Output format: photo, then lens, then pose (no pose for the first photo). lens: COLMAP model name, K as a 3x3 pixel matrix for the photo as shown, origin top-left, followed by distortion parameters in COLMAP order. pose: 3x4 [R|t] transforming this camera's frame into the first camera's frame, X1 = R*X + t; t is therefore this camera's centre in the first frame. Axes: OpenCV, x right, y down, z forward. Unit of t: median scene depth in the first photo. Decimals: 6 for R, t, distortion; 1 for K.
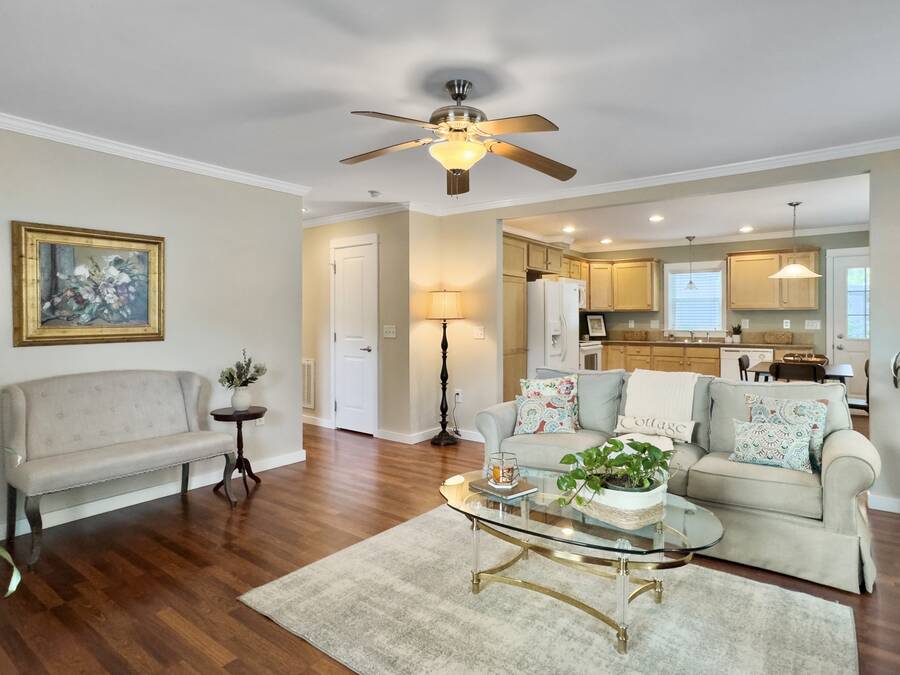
lens RADIAL K [[520.4, 0, 444.8], [0, 520.4, 320.6], [0, 0, 1]] dist [-0.023467, 0.014341]
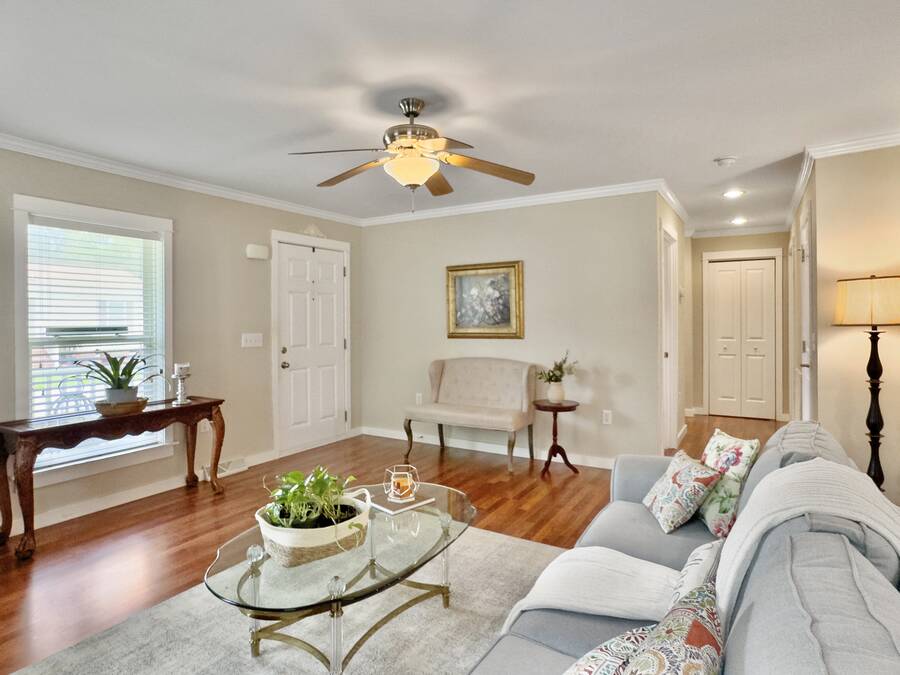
lens RADIAL K [[520.4, 0, 461.6], [0, 520.4, 315.0], [0, 0, 1]] dist [-0.023467, 0.014341]
pose [[0.130681, -0.003577, -0.991418, 0.413195], [-0.000599, 0.999993, -0.003687, -0.009600], [0.991424, 0.001075, 0.130678, 0.370287]]
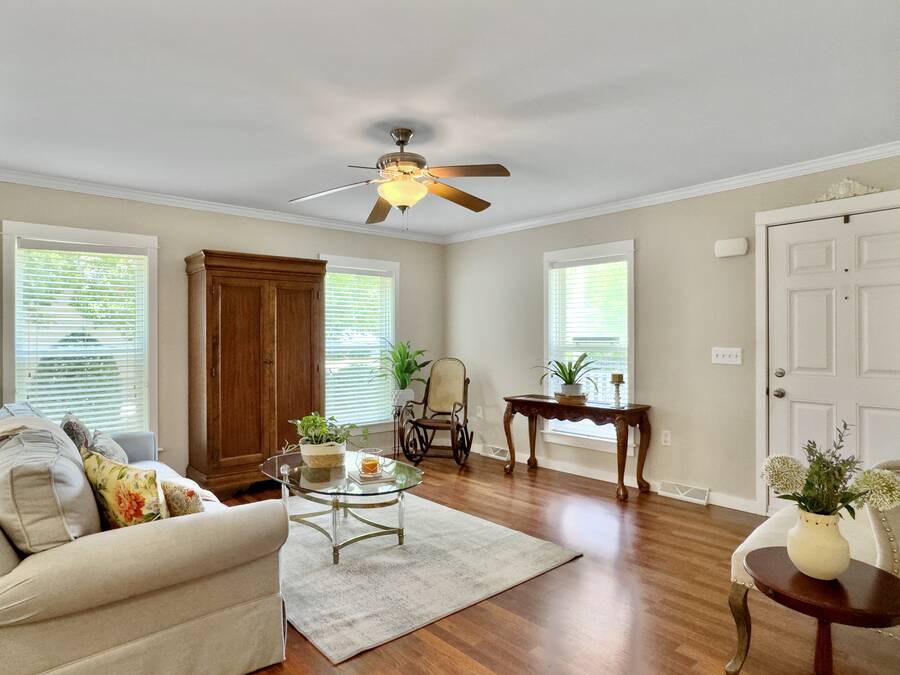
lens RADIAL K [[558.3, 0, 444.2], [0, 558.3, 335.8], [0, 0, 1]] dist [-0.022881, 0.001304]
pose [[-0.981969, 0.006885, 0.188916, -0.116128], [0.007696, 0.999964, 0.003558, -0.004908], [-0.188884, 0.004947, -0.981987, 0.841889]]
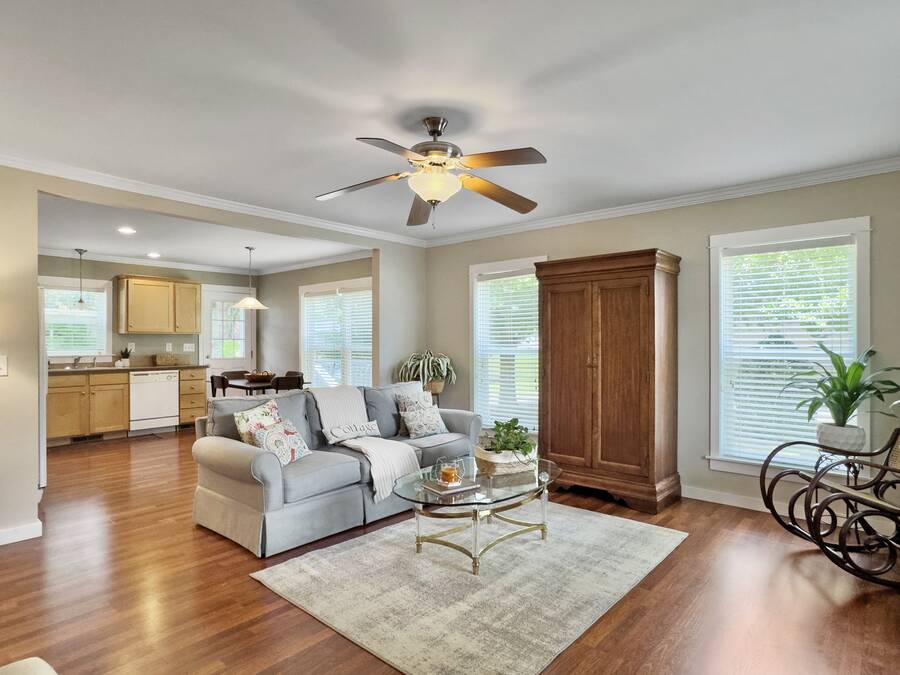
lens RADIAL K [[520.4, 0, 448.9], [0, 520.4, 340.4], [0, 0, 1]] dist [-0.023467, 0.014341]
pose [[0.069568, 0.002289, 0.997575, -0.399658], [0.004330, 0.999987, -0.002597, -0.001812], [-0.997568, 0.004500, 0.069557, 0.346672]]
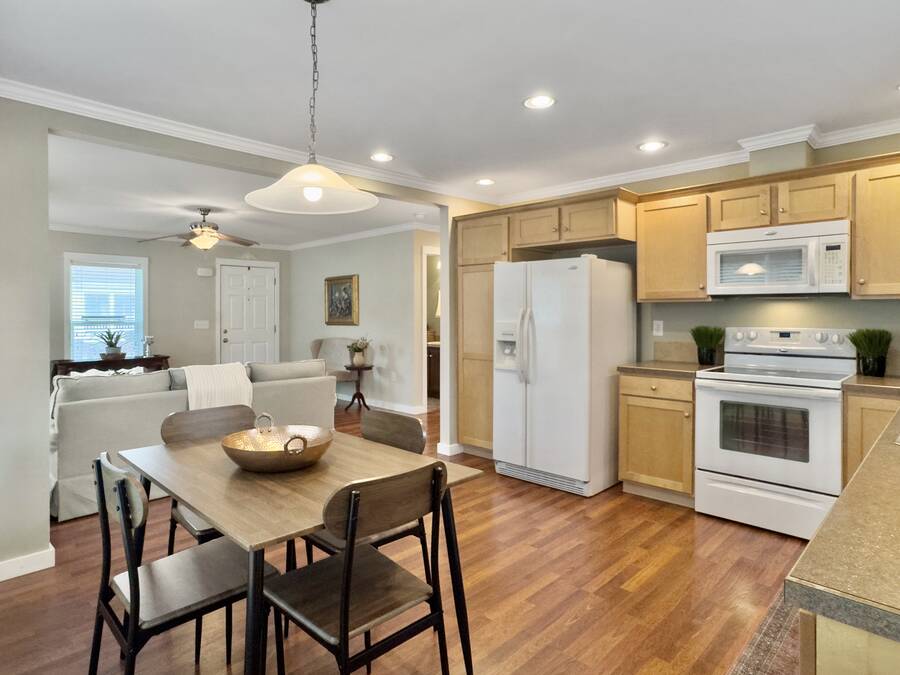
lens RADIAL K [[520.4, 0, 449.8], [0, 520.4, 311.3], [0, 0, 1]] dist [-0.023467, 0.014341]
pose [[-0.118370, -0.000390, -0.992969, 0.785461], [-0.002942, 0.999996, -0.000042, -0.009783], [0.992965, 0.002917, -0.118371, 0.877866]]
